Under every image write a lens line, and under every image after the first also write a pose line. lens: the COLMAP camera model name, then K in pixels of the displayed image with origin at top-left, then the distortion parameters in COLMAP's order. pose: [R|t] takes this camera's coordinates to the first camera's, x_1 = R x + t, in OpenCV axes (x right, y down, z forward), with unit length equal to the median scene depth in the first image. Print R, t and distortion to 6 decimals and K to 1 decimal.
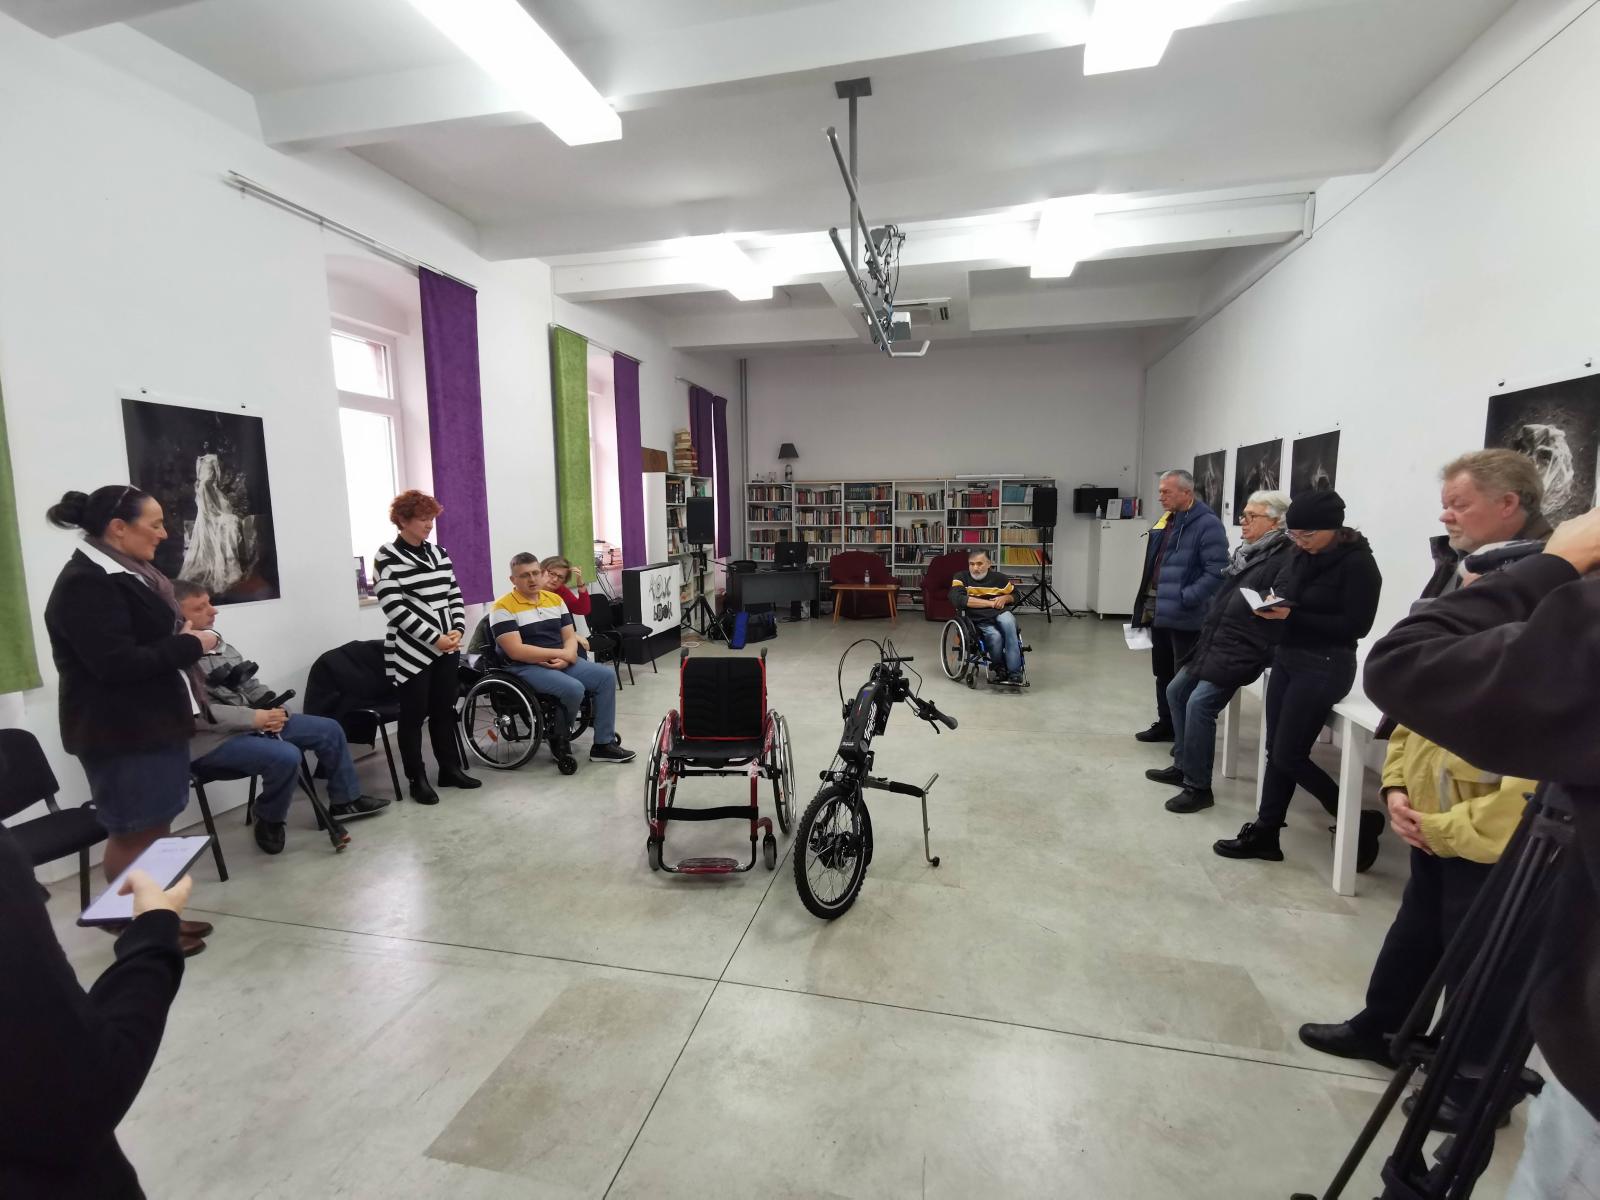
lens RADIAL K [[743.7, 0, 800.5], [0, 743.7, 604.6], [0, 0, 1]] dist [0.004227, 0.000160]
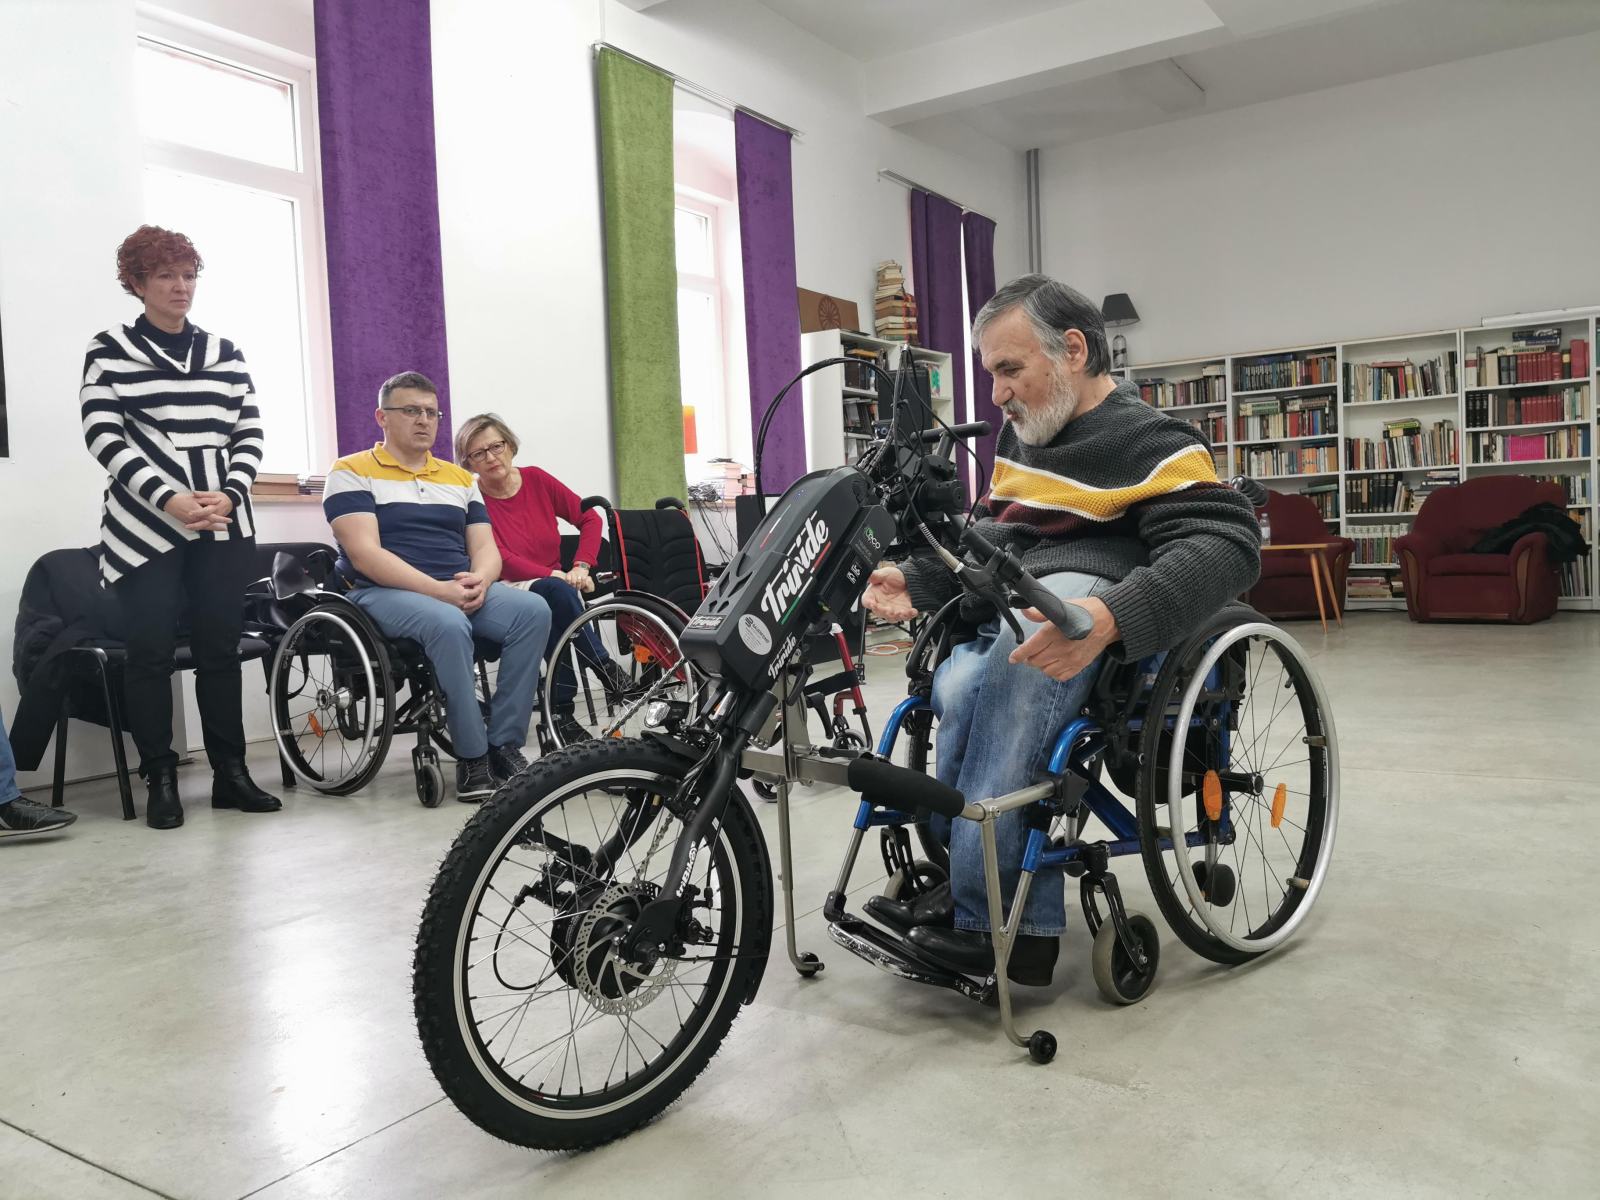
lens RADIAL K [[1237.6, 0, 798.6], [0, 1237.6, 594.7], [0, 0, 1]] dist [0.014133, -0.012274]
pose [[0.934616, -0.015696, -0.355312, 0.102405], [-0.012246, 0.997013, -0.076255, 0.080083], [0.355448, 0.075621, 0.931632, 0.166959]]
